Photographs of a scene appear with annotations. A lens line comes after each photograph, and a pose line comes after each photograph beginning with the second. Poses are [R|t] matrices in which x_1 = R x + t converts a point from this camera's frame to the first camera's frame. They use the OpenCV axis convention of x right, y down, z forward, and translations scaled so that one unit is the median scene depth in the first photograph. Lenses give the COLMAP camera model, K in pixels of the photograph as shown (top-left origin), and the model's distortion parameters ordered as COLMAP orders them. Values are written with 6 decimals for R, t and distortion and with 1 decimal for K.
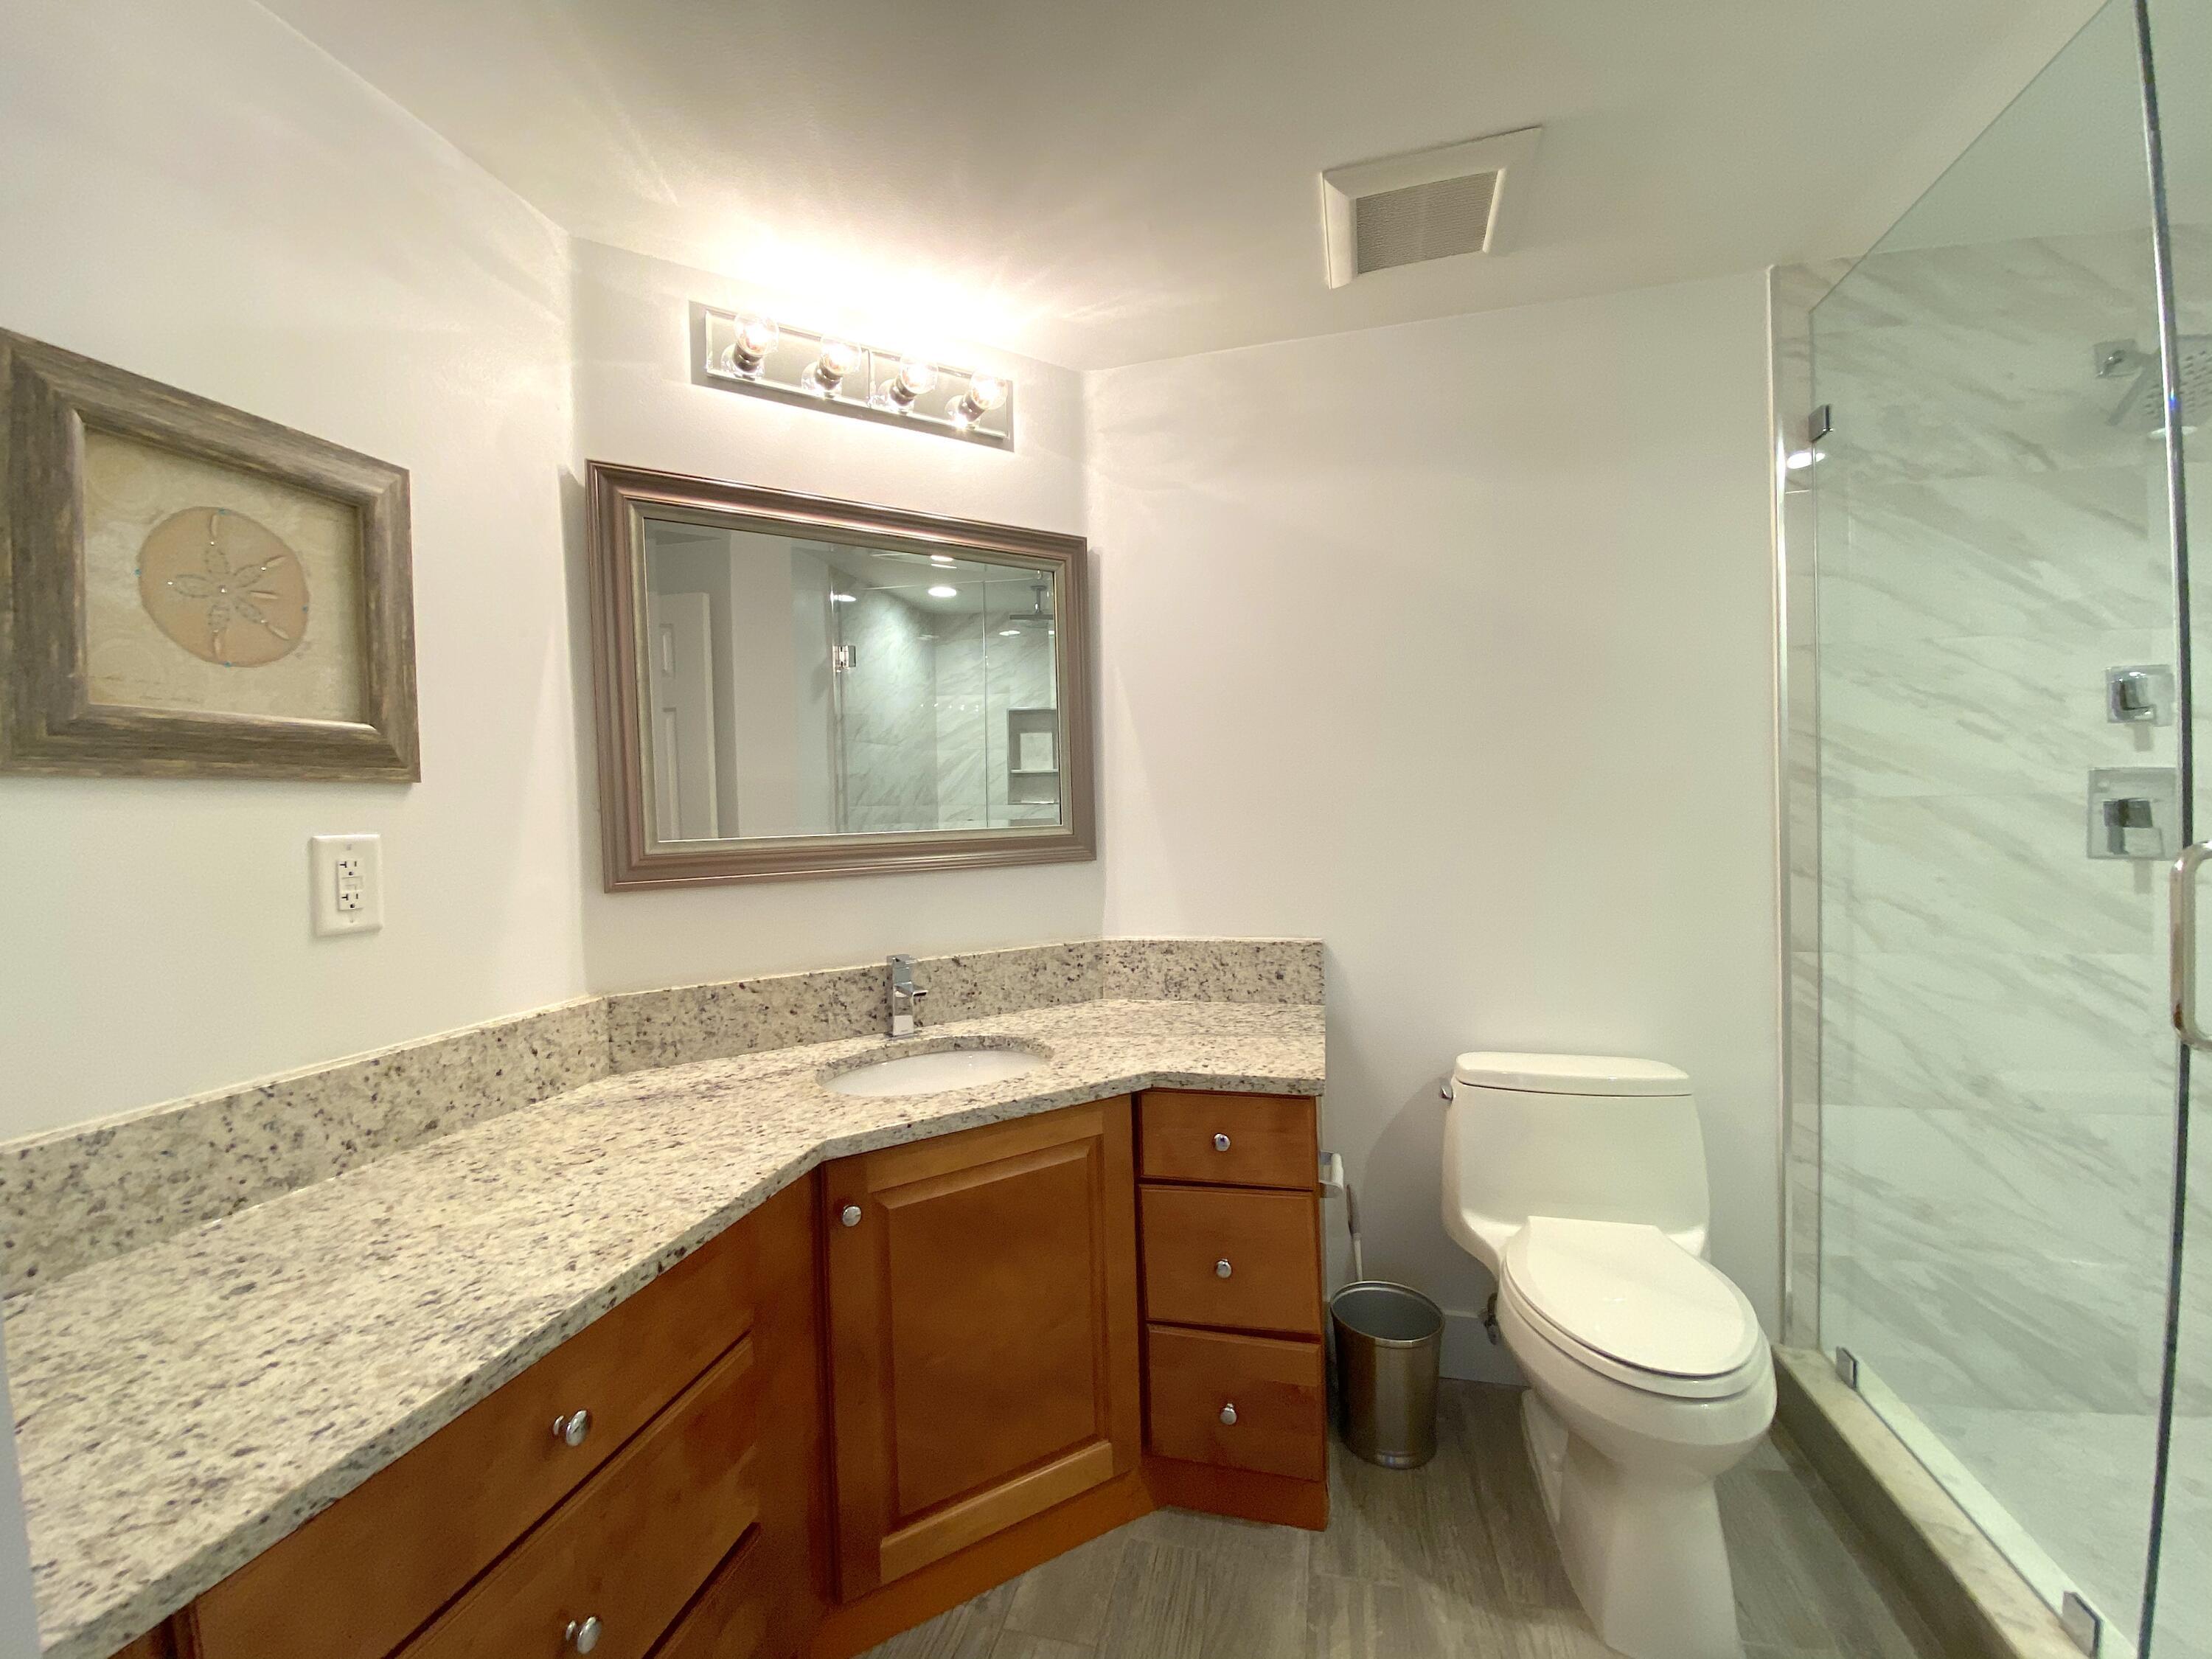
lens RADIAL K [[881.2, 0, 1103.2], [0, 881.2, 841.6], [0, 0, 1]] dist [0.000715, -0.000174]
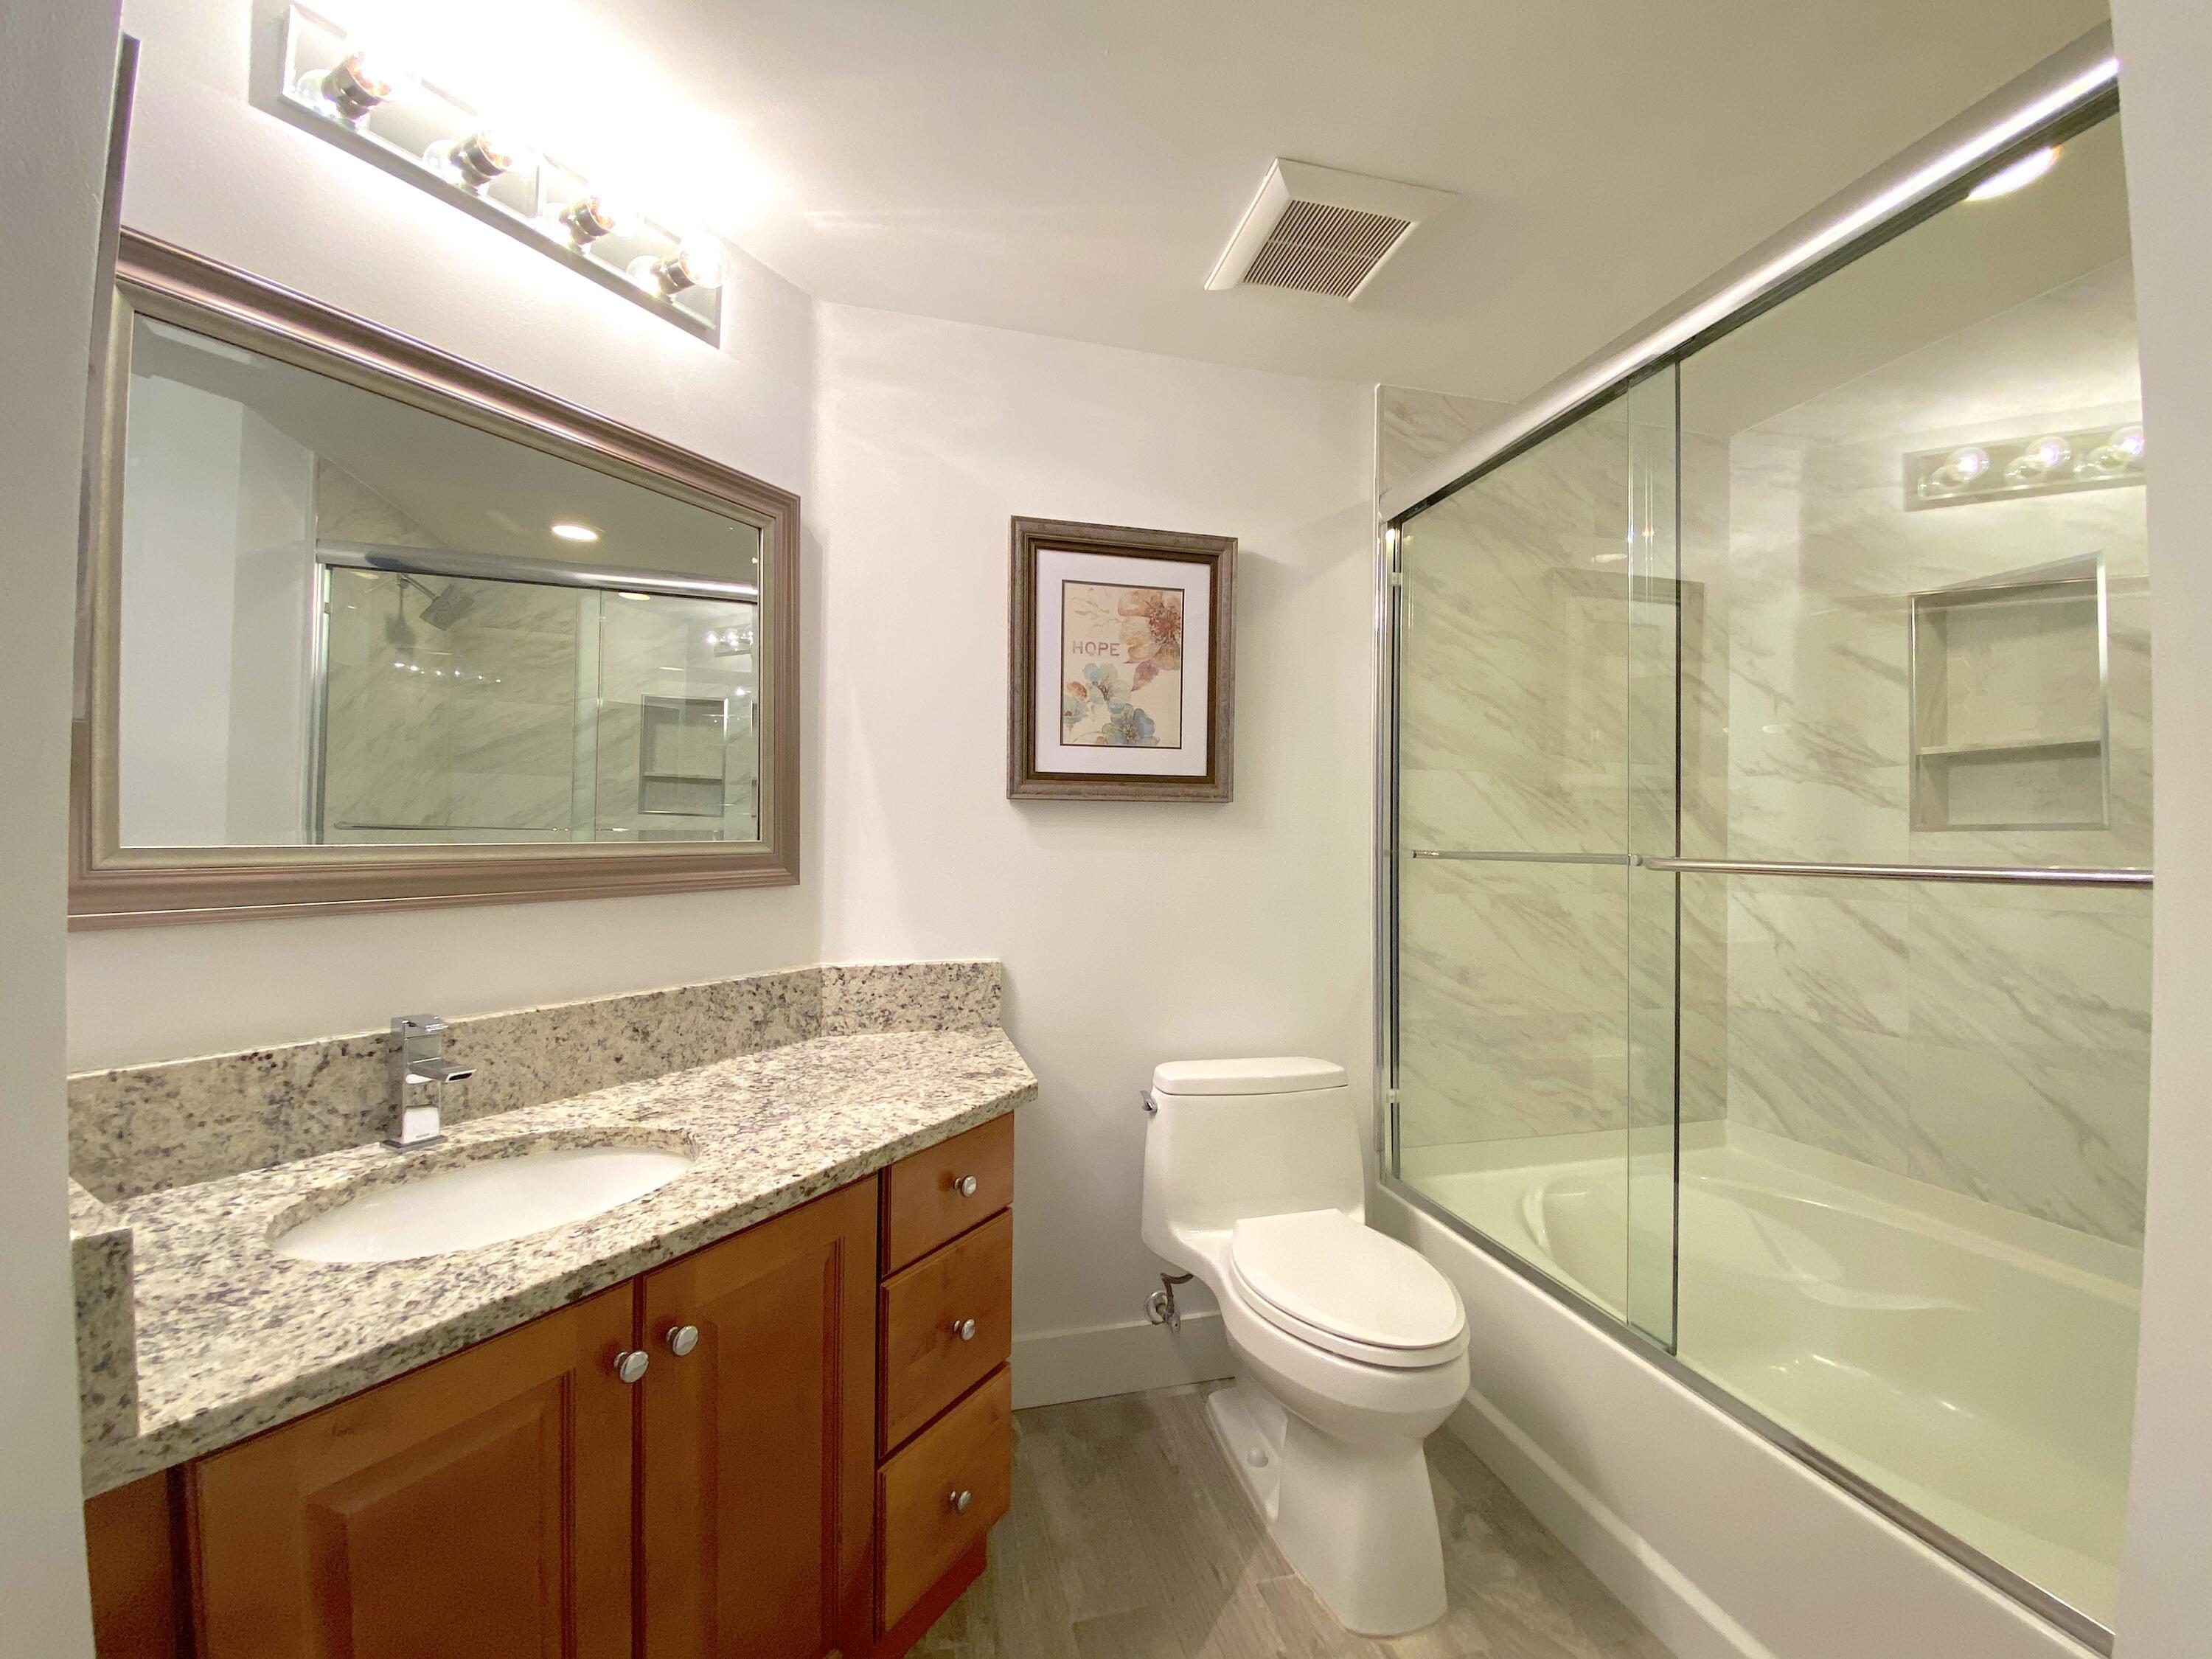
lens RADIAL K [[881.2, 0, 1109.5], [0, 881.2, 813.8], [0, 0, 1]] dist [0.000715, -0.000174]
pose [[0.862586, 0.032168, 0.504886, -0.177361], [-0.002256, 0.998211, -0.059744, 0.006770], [-0.505905, 0.050395, 0.861116, 0.140578]]
